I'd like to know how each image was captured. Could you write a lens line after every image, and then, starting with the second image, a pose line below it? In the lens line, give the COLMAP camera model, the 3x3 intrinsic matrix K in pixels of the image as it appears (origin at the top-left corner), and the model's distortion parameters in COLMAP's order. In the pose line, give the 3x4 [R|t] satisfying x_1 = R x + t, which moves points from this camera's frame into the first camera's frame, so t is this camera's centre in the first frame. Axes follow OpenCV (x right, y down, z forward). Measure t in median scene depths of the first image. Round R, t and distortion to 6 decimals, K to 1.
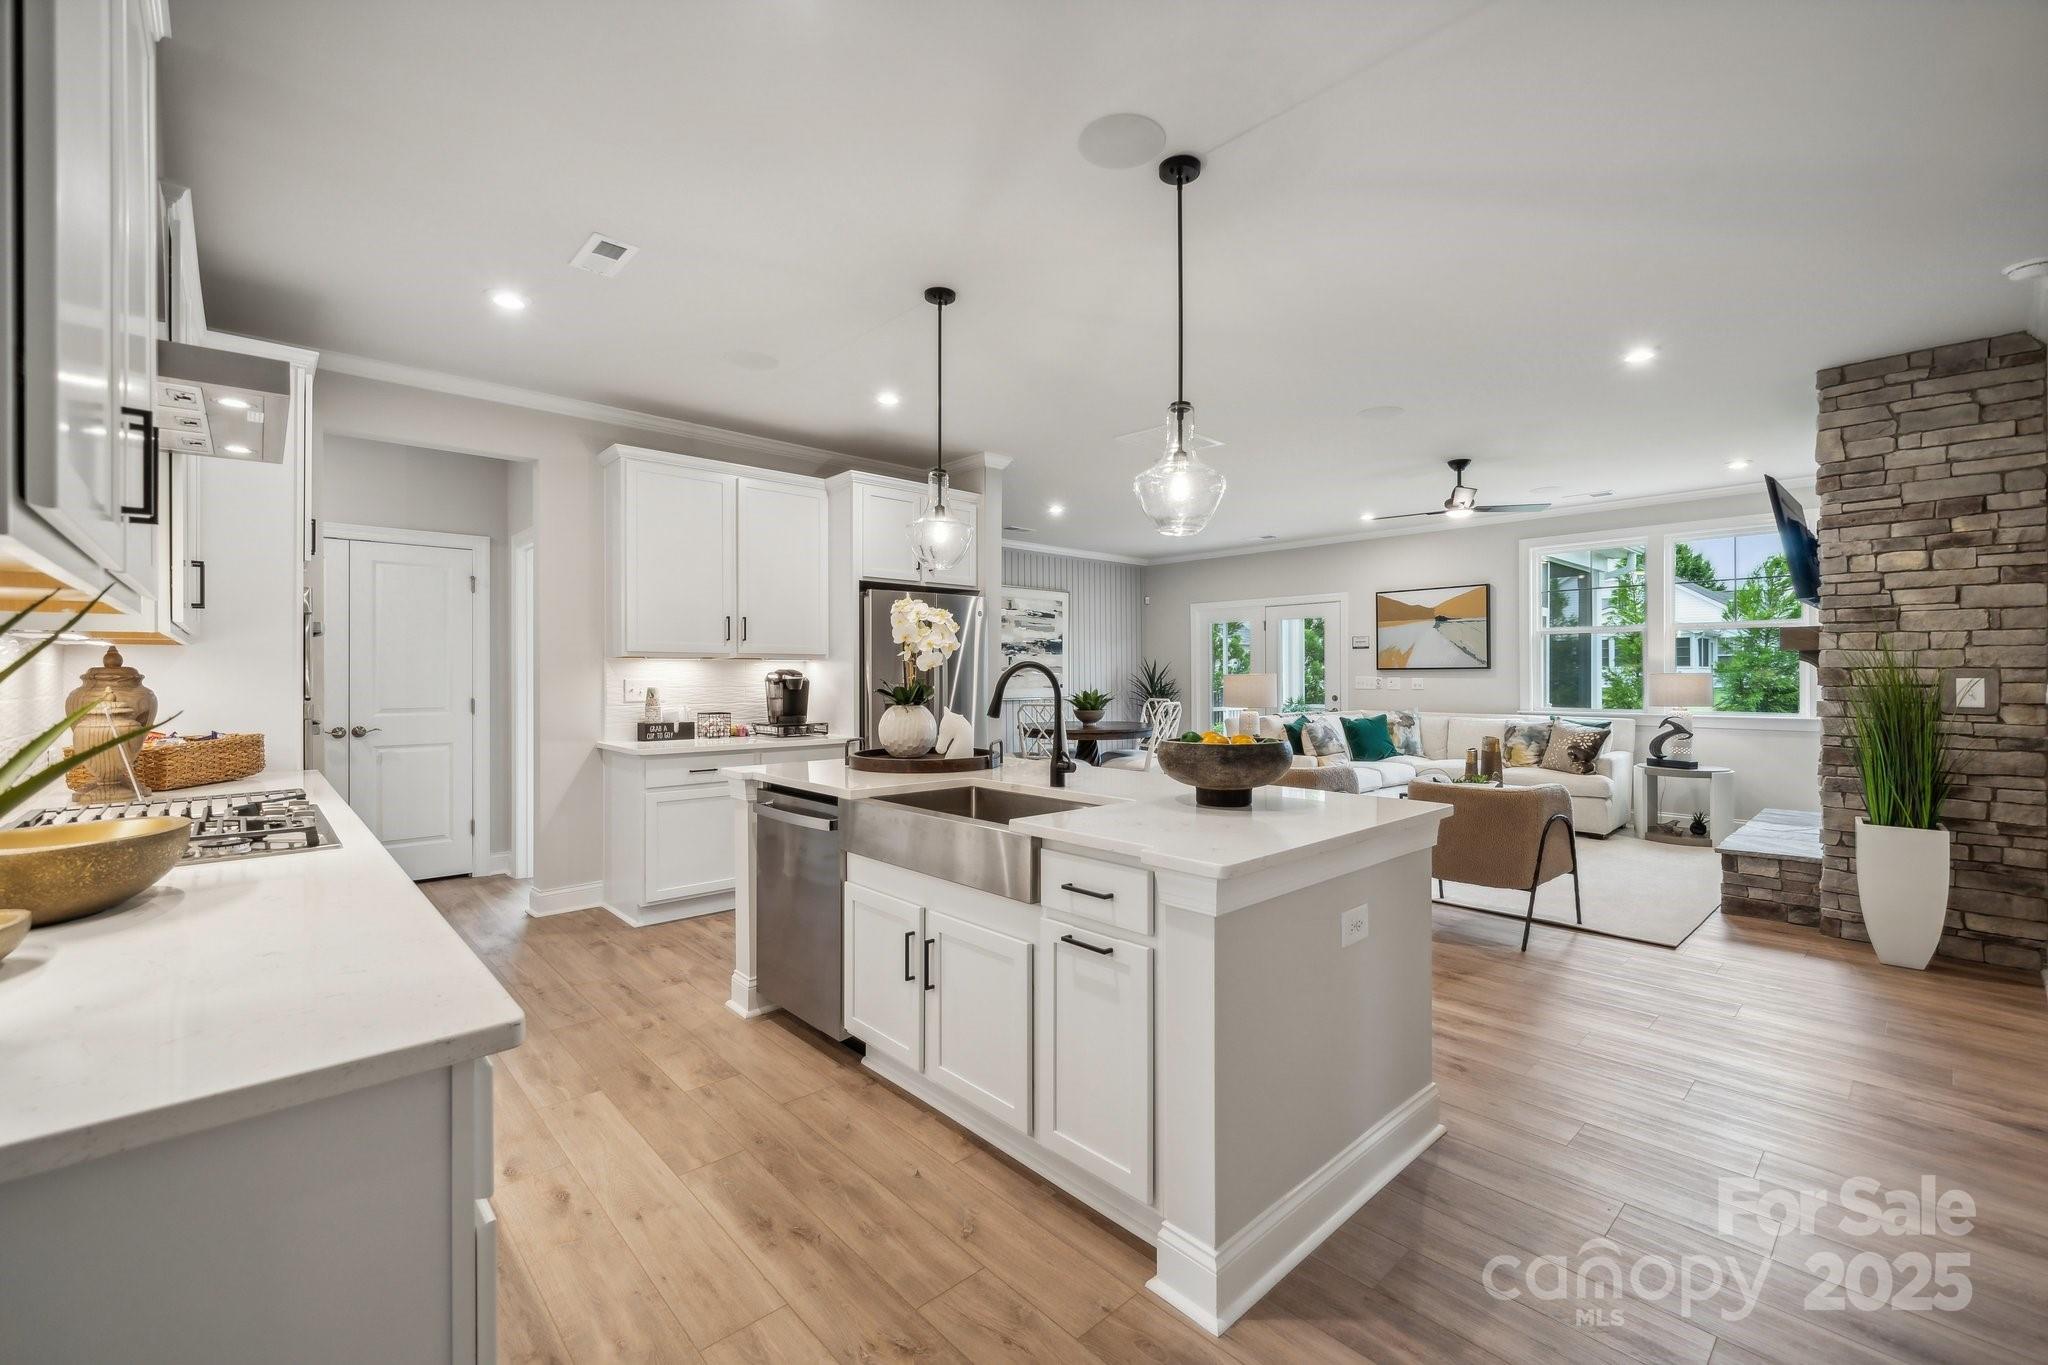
lens RADIAL K [[852.0, 0, 1030.8], [0, 852.0, 674.5], [0, 0, 1]] dist [-0.005674, 0.002040]
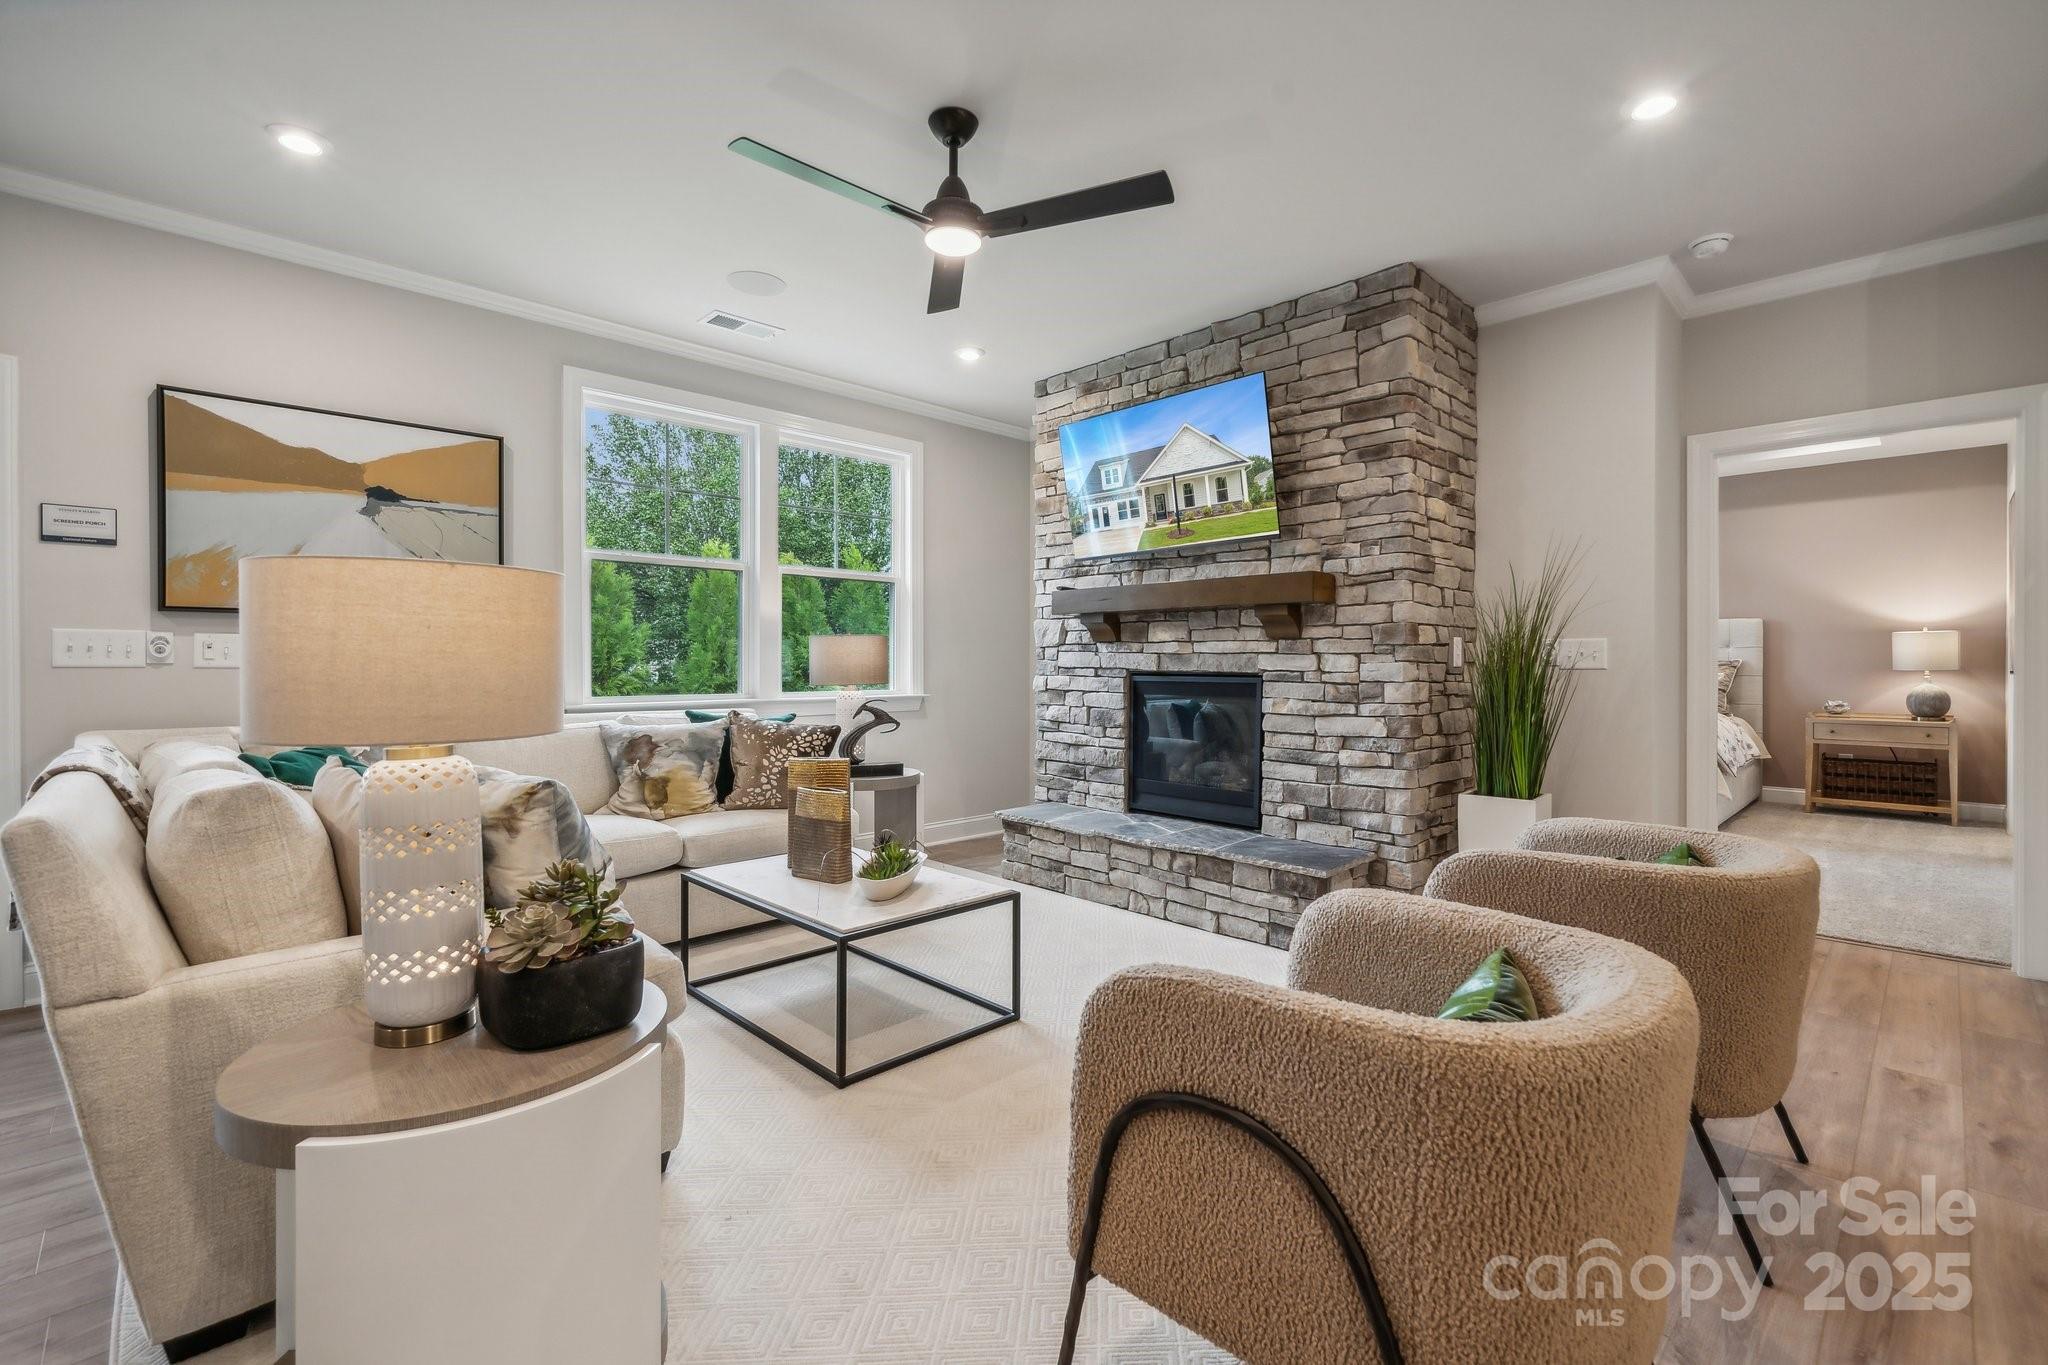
lens RADIAL K [[892.5, 0, 1045.7], [0, 892.5, 672.1], [0, 0, 1]] dist [-0.001084, -0.001801]
pose [[-0.014654, -0.002719, 0.999889, 0.050972], [0.003355, 0.999991, 0.002768, 0.023554], [-0.999887, 0.003395, -0.014645, 0.776027]]
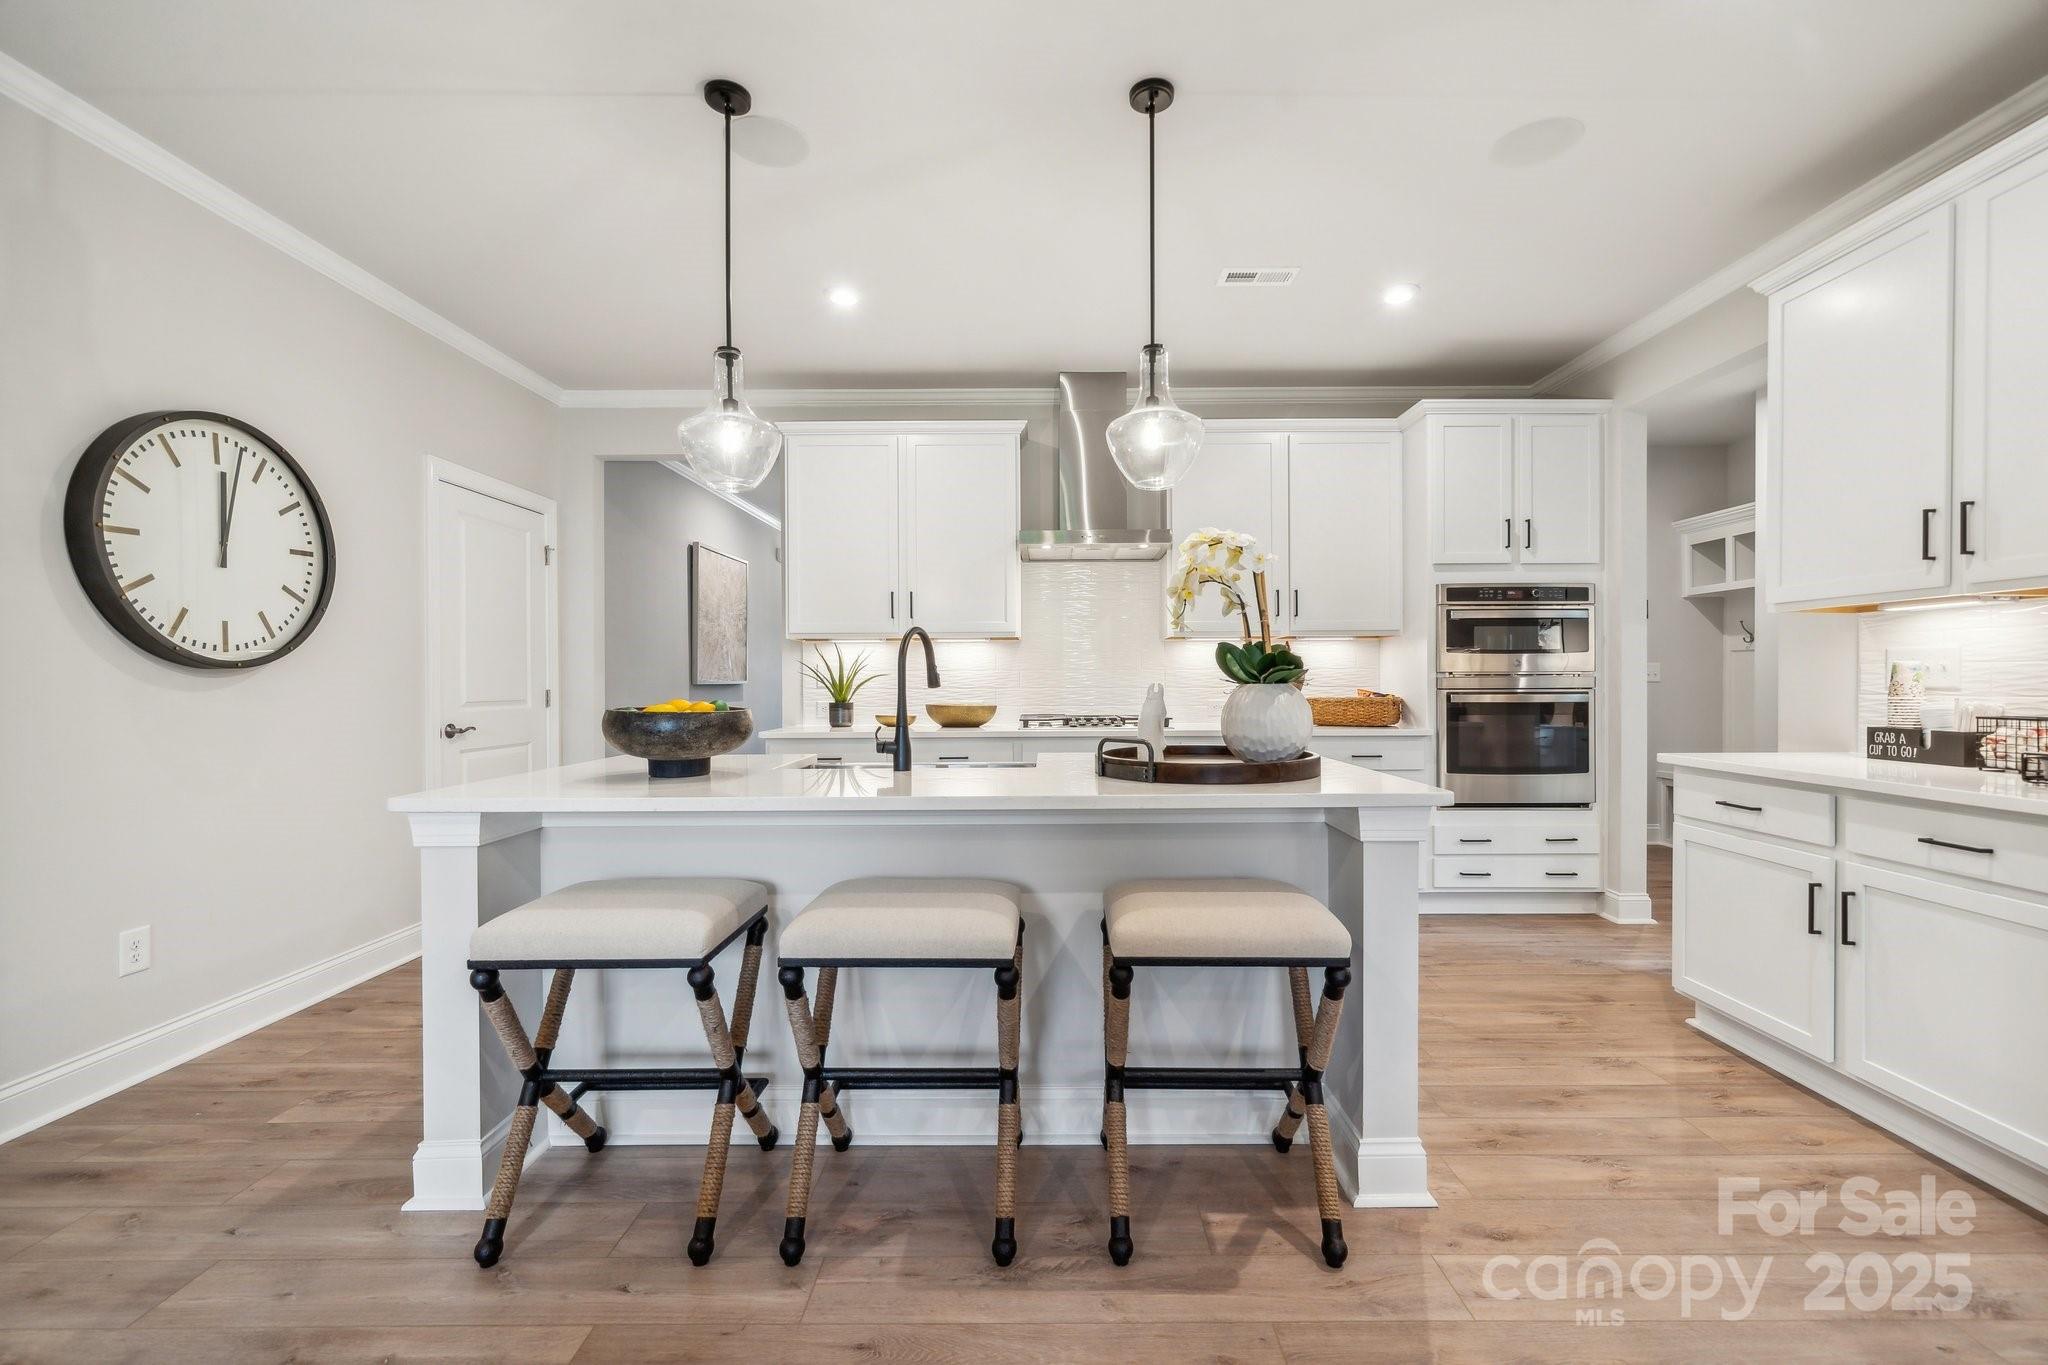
lens RADIAL K [[852.0, 0, 1031.9], [0, 852.0, 688.9], [0, 0, 1]] dist [-0.005674, 0.002040]
pose [[-0.682780, 0.012519, -0.730517, 0.218353], [0.005329, 0.999912, 0.012155, 0.015018], [0.730605, 0.004406, -0.682786, 0.639570]]
